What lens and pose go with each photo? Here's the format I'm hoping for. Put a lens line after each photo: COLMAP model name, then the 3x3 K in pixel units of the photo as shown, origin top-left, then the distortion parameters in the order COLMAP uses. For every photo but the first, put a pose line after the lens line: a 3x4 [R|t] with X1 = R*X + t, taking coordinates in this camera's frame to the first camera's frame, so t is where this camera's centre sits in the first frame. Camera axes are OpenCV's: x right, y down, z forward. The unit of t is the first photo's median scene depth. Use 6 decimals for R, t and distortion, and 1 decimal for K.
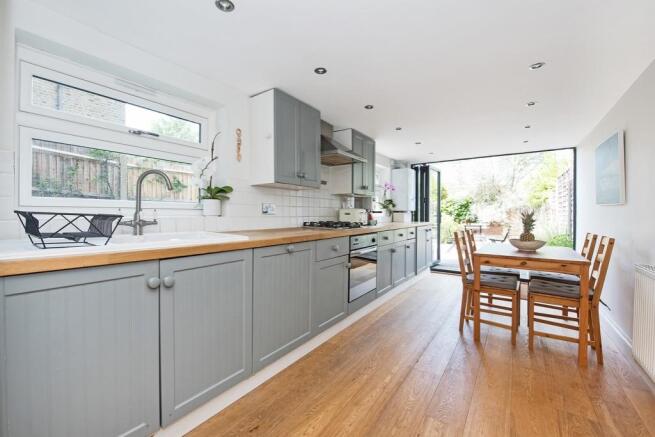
lens RADIAL K [[264.1, 0, 323.4], [0, 264.1, 216.5], [0, 0, 1]] dist [-0.012553, -0.001598]
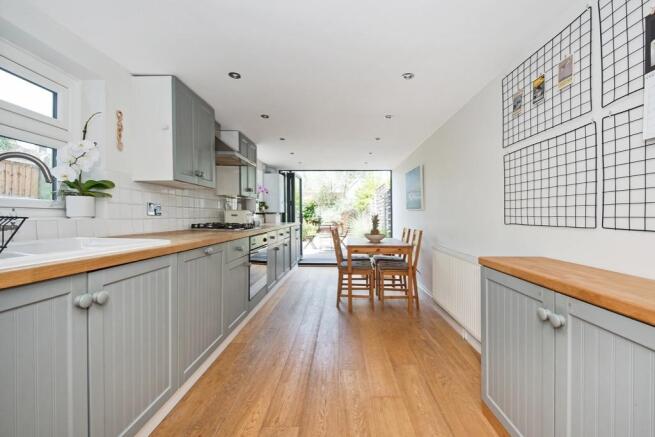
lens RADIAL K [[264.1, 0, 325.7], [0, 264.1, 216.8], [0, 0, 1]] dist [-0.012553, -0.001598]
pose [[0.828403, -0.000490, 0.560132, -0.251674], [0.002760, 0.999991, -0.003208, 0.000150], [-0.560126, 0.004203, 0.828397, -0.033887]]
